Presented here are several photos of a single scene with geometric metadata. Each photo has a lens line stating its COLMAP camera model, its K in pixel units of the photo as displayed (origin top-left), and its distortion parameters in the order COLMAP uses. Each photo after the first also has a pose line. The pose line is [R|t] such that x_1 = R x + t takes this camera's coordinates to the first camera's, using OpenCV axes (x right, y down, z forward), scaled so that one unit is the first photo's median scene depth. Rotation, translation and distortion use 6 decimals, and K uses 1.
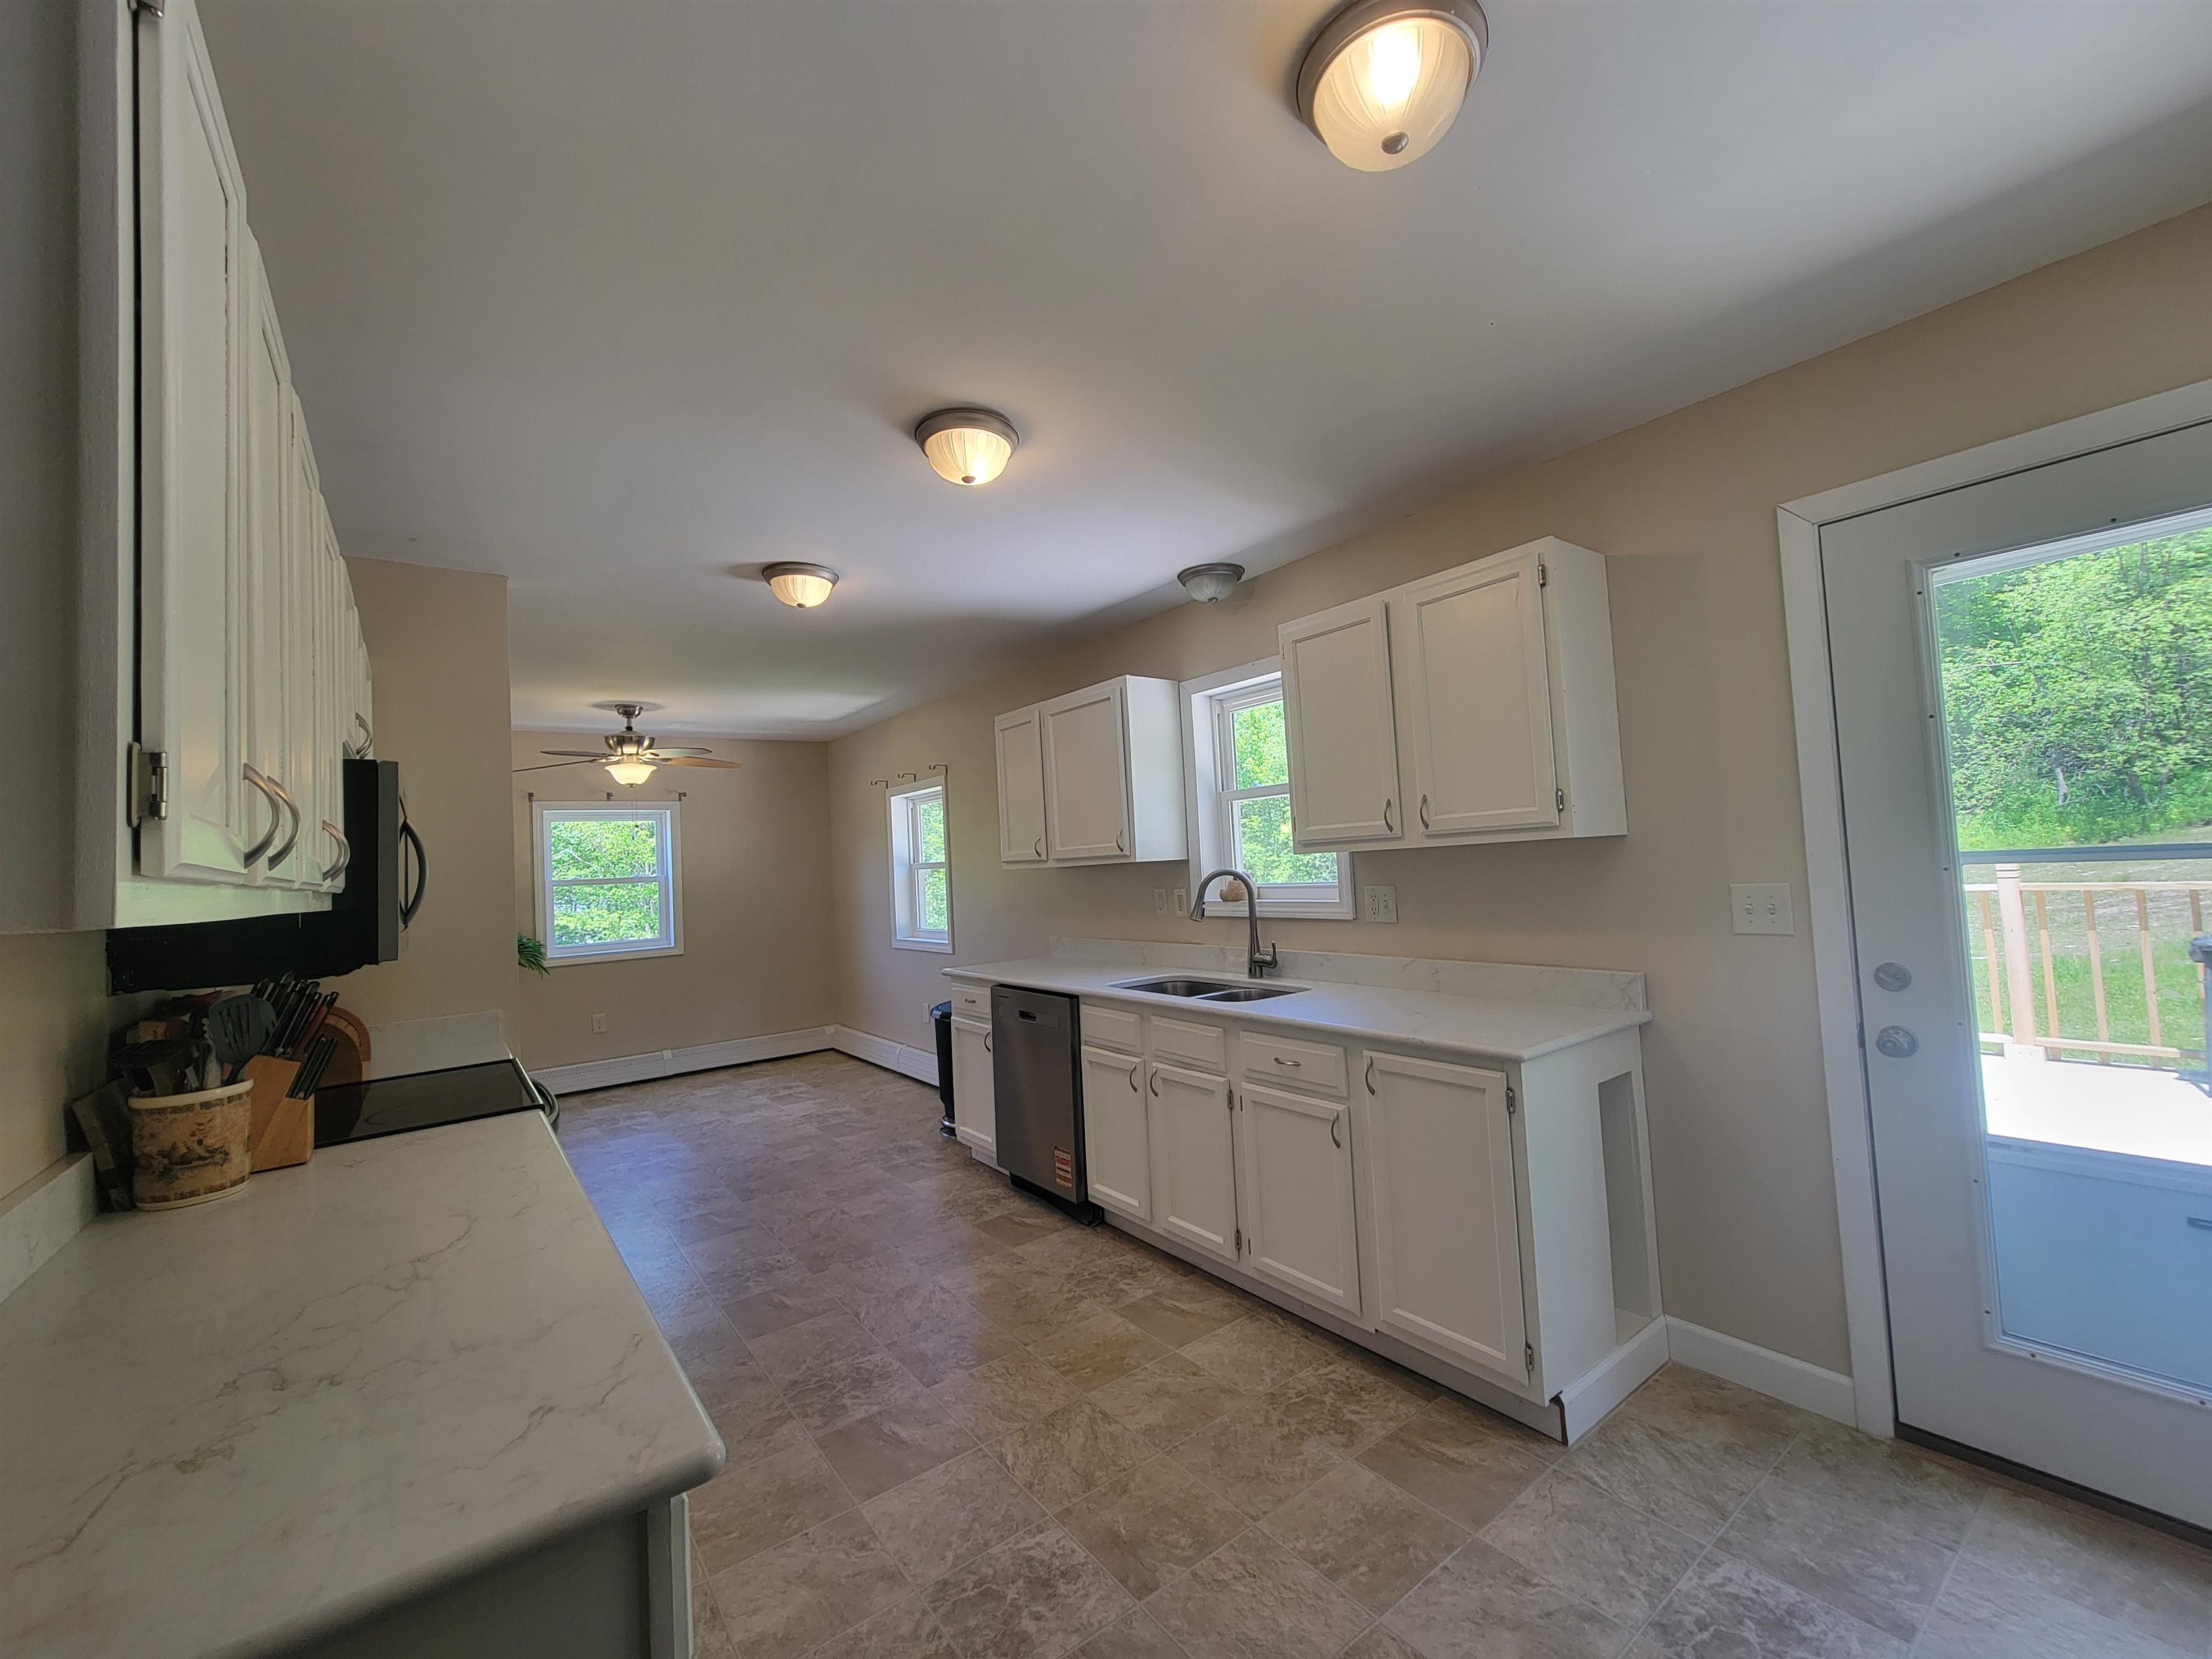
lens RADIAL K [[901.4, 0, 1115.7], [0, 901.4, 822.6], [0, 0, 1]] dist [0.005865, -0.002318]
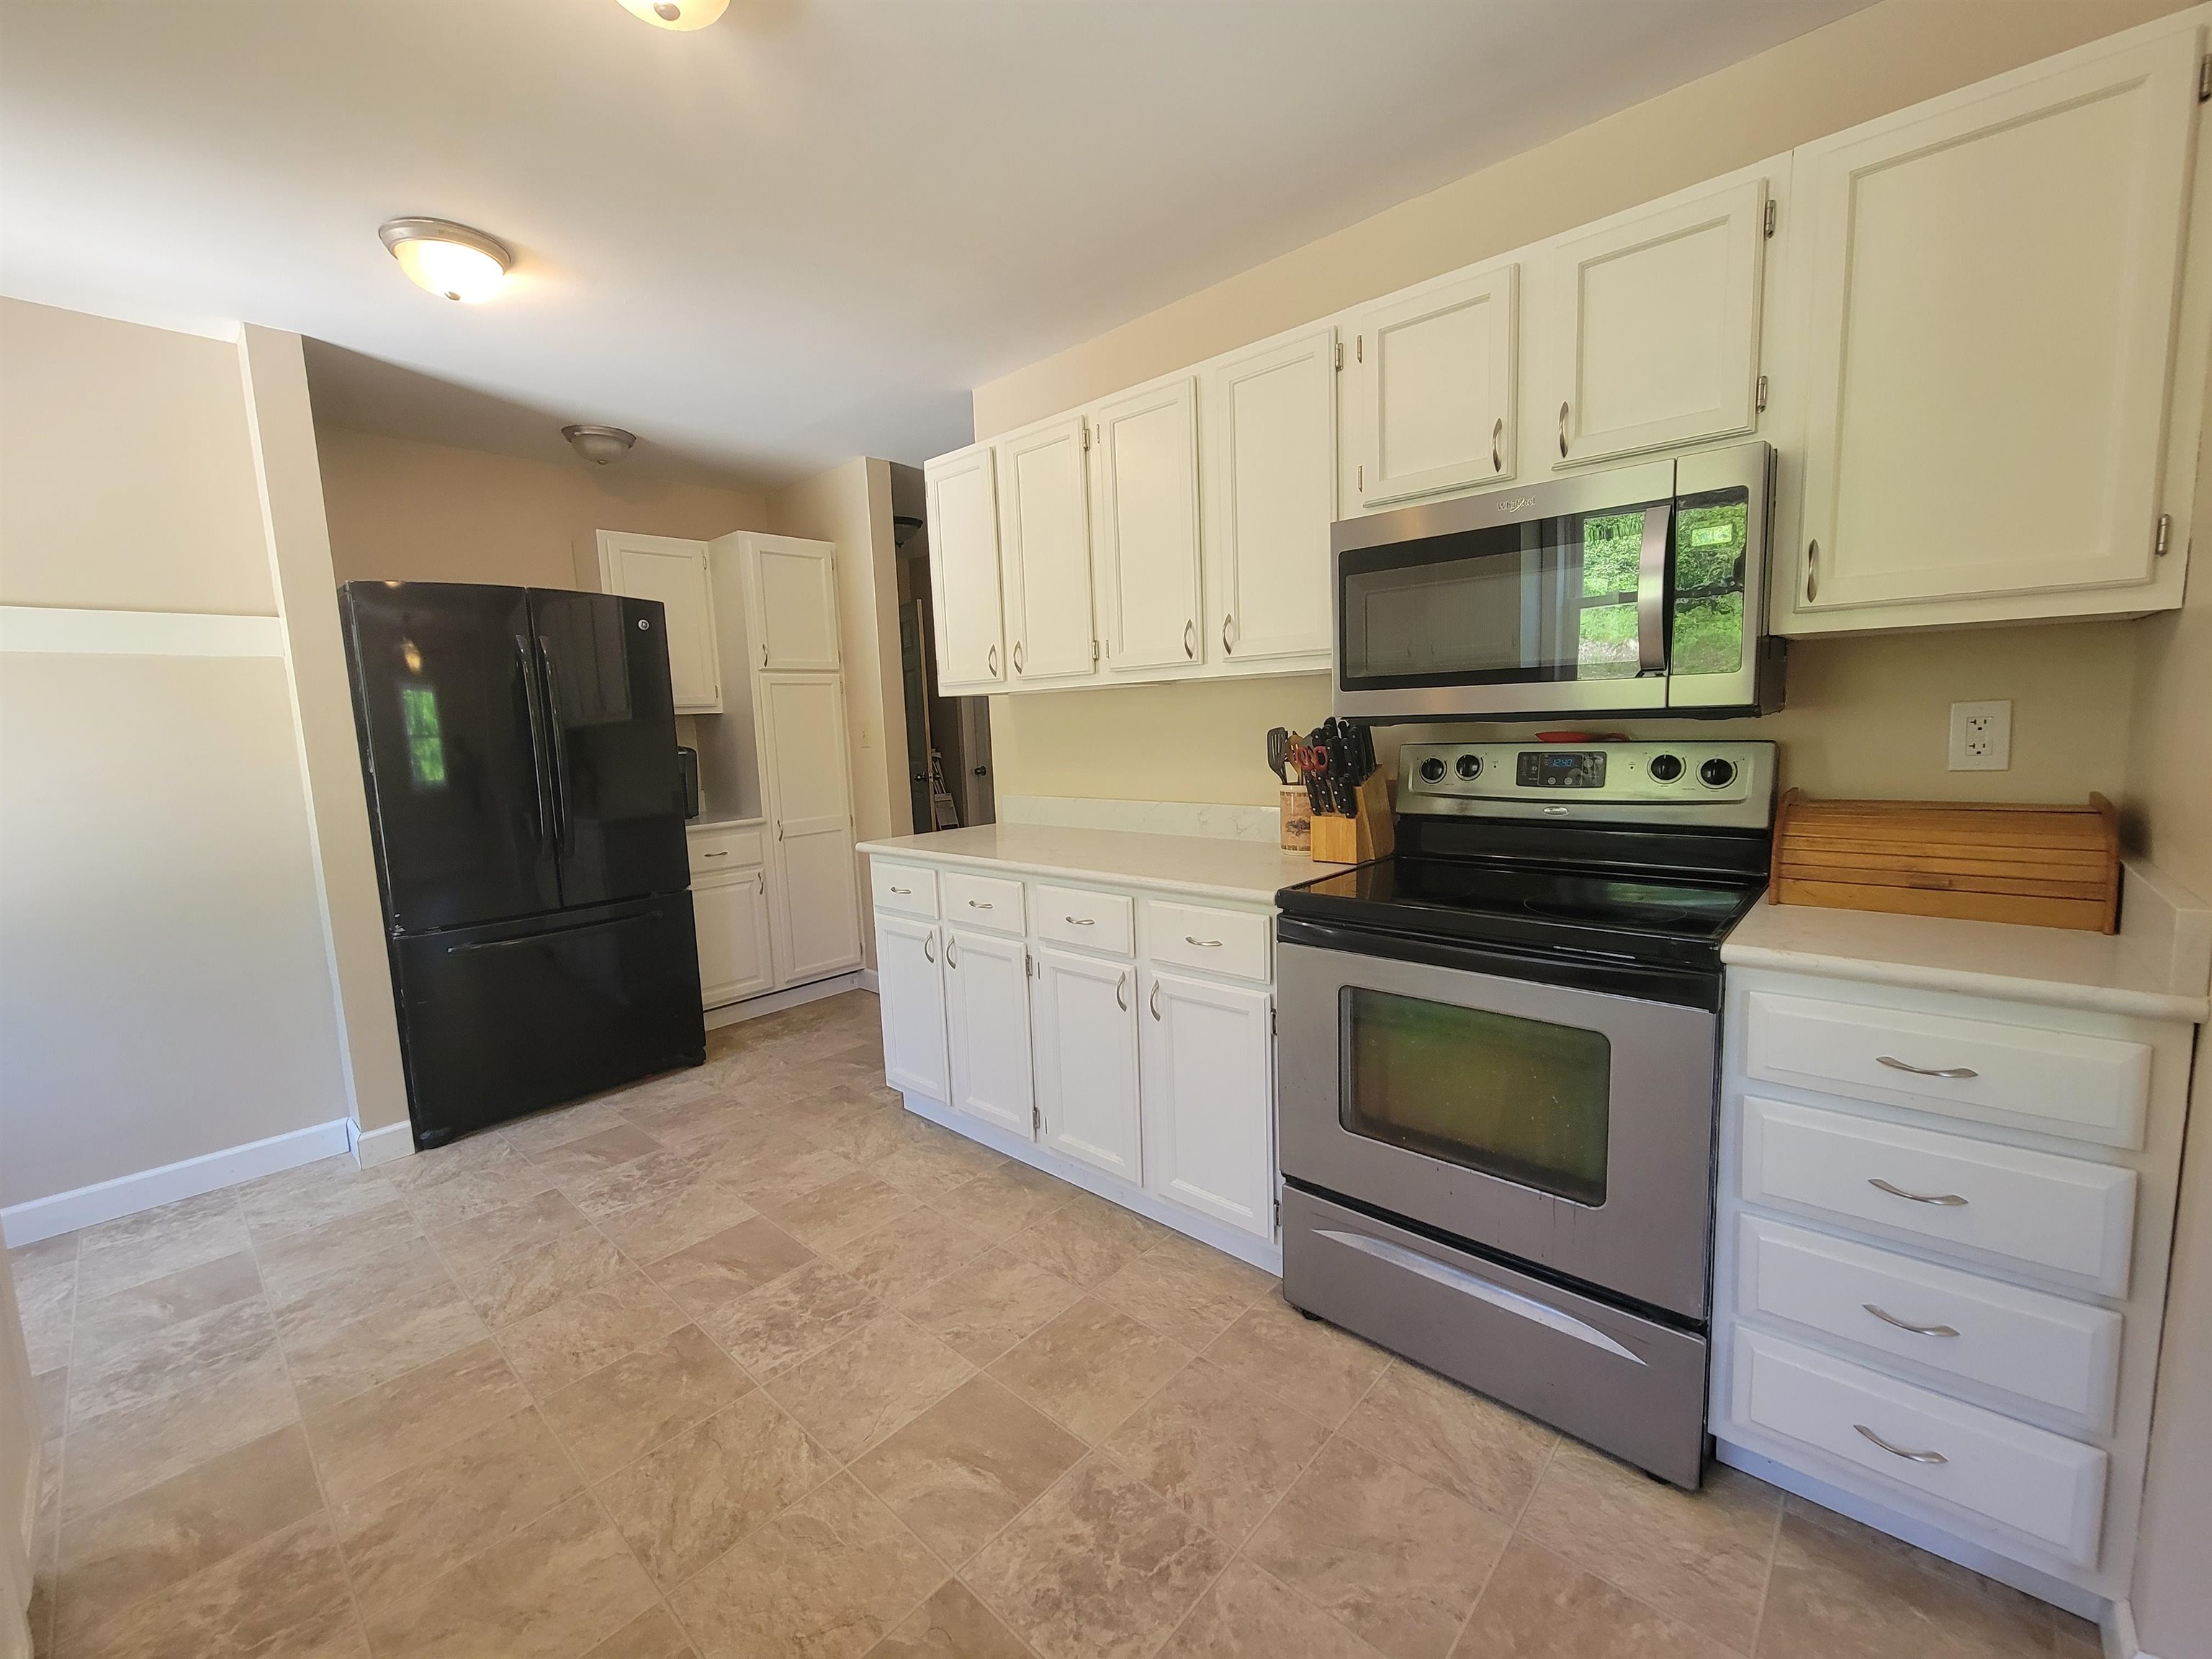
lens RADIAL K [[901.4, 0, 1116.9], [0, 901.4, 828.1], [0, 0, 1]] dist [0.005865, -0.002318]
pose [[-0.977065, 0.113854, -0.179948, -0.251431], [0.099388, 0.991195, 0.087485, 0.119616], [0.188325, 0.067593, -0.979778, 1.487356]]
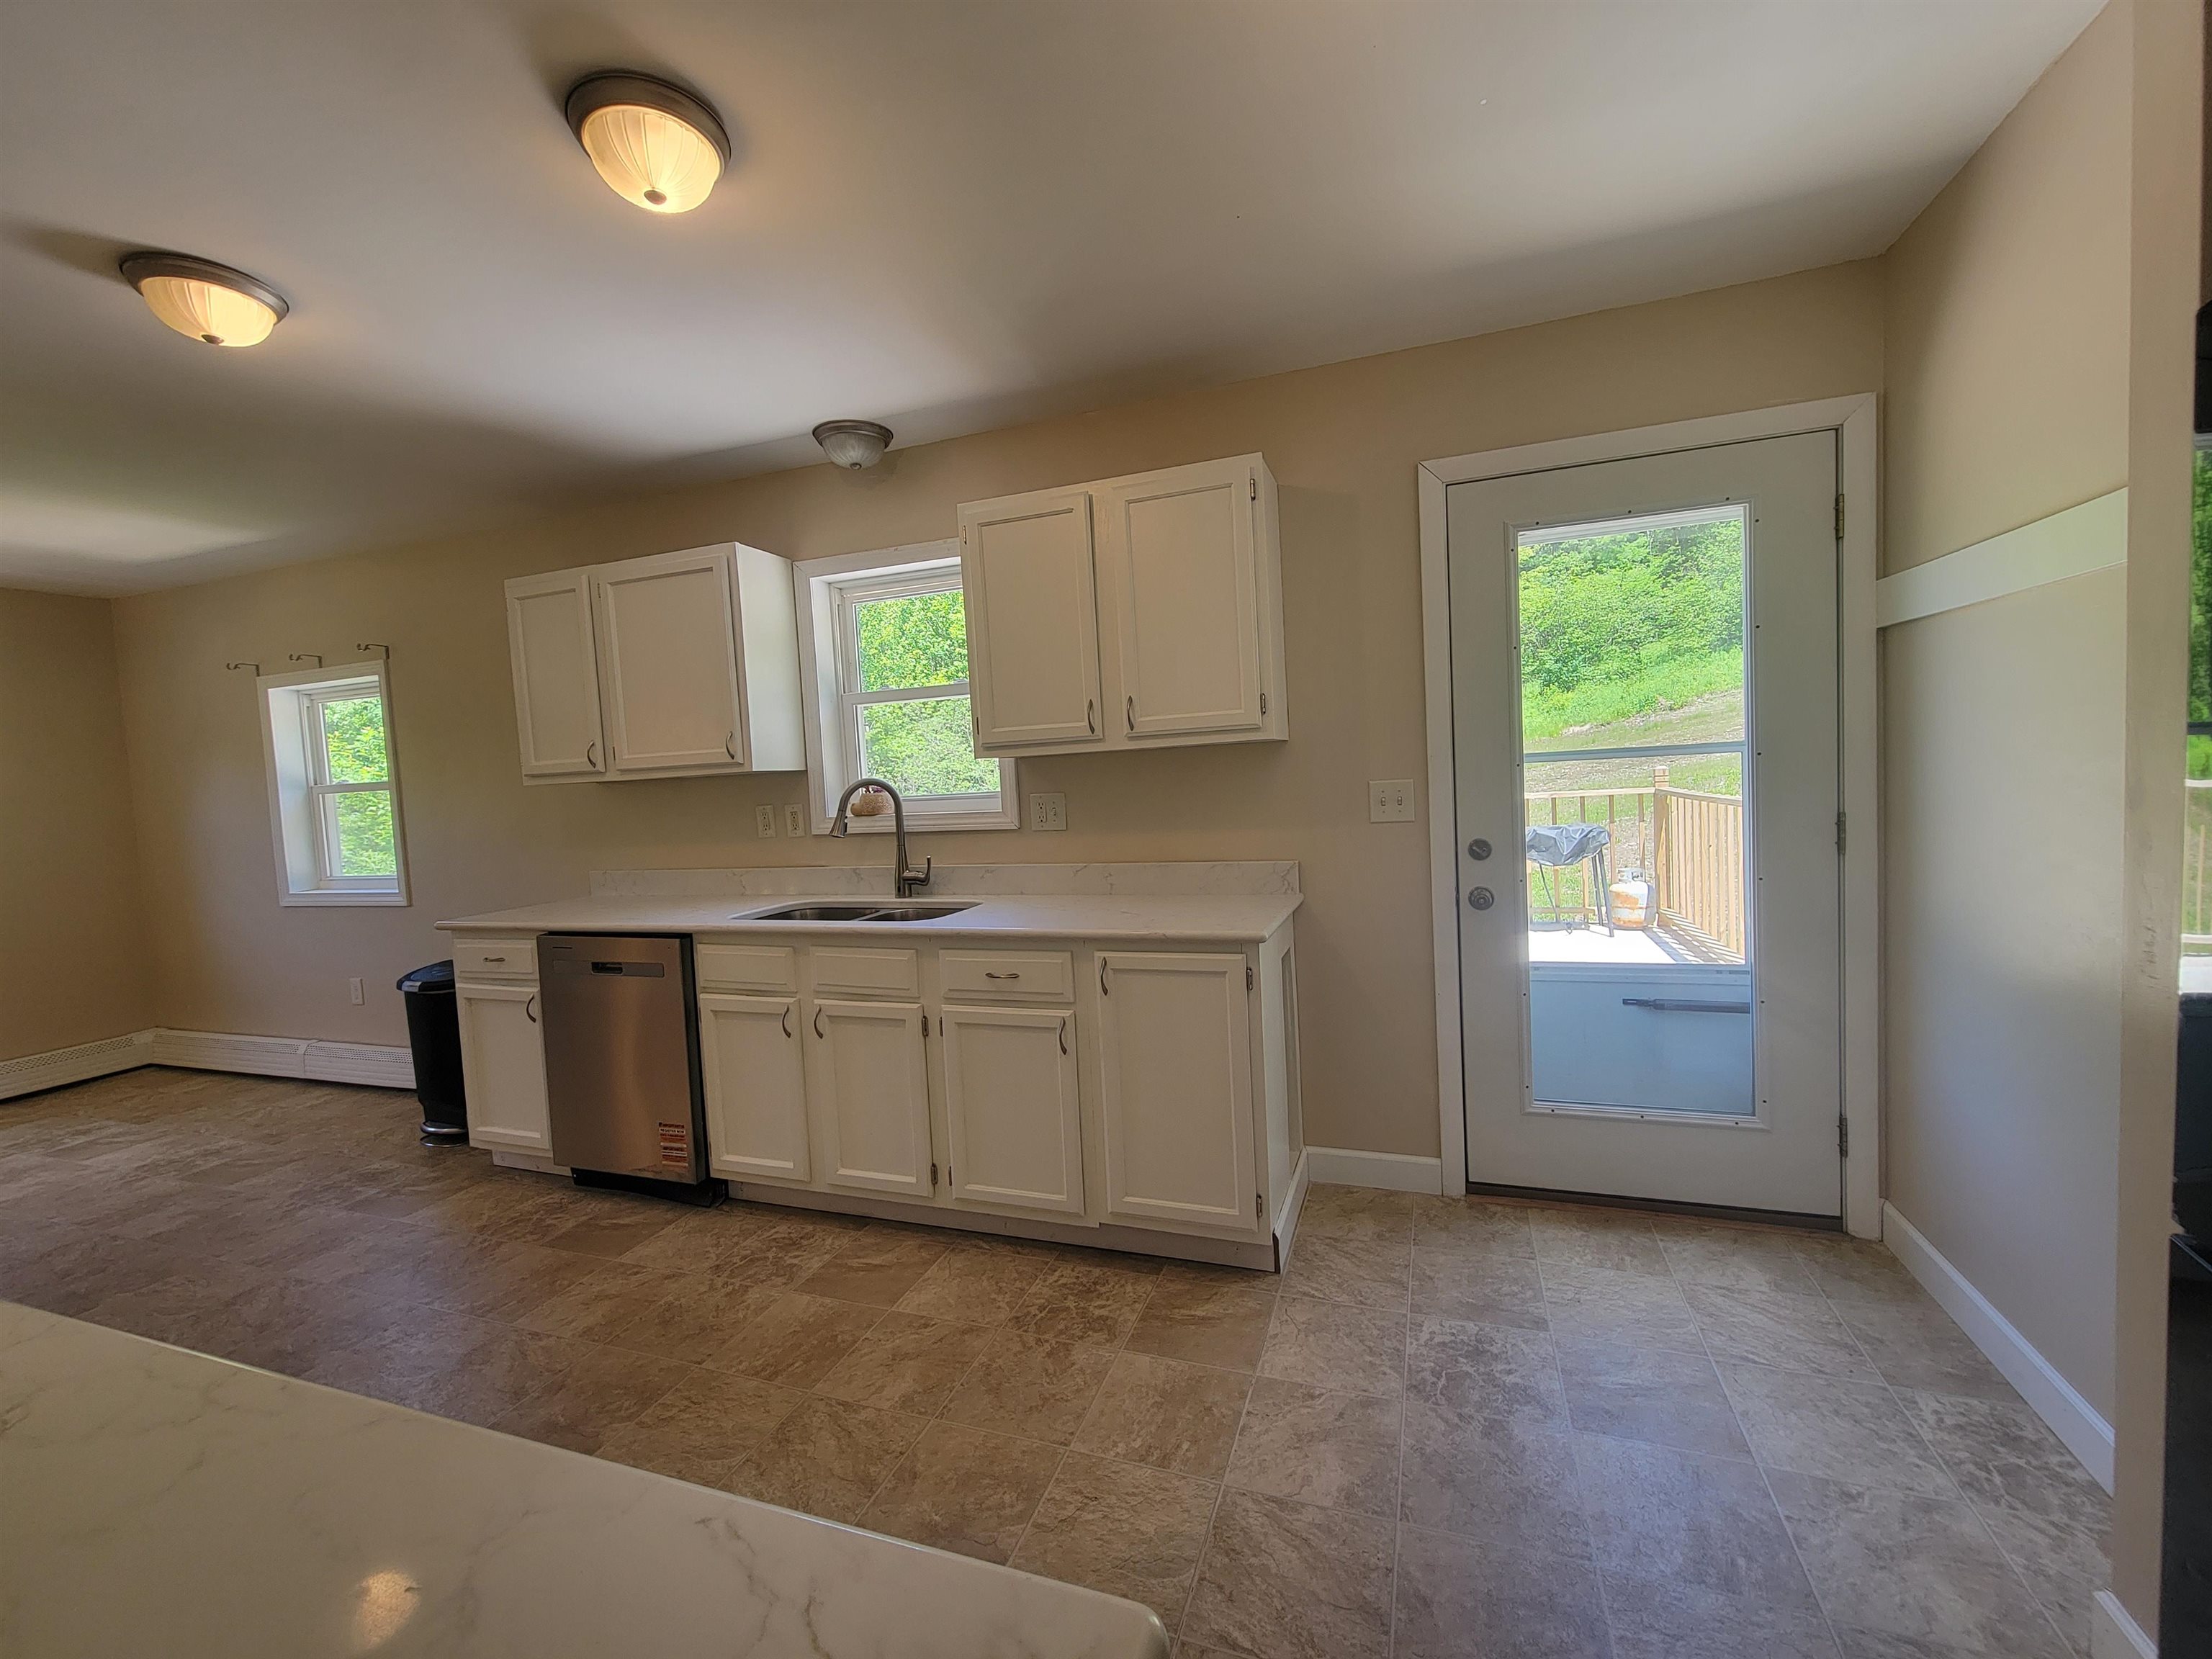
lens RADIAL K [[901.4, 0, 1111.3], [0, 901.4, 823.1], [0, 0, 1]] dist [0.005865, -0.002318]
pose [[0.835300, -0.022191, 0.549347, -0.233227], [-0.016410, 0.997734, 0.065256, 0.045887], [-0.549550, -0.063523, 0.833042, 0.171772]]
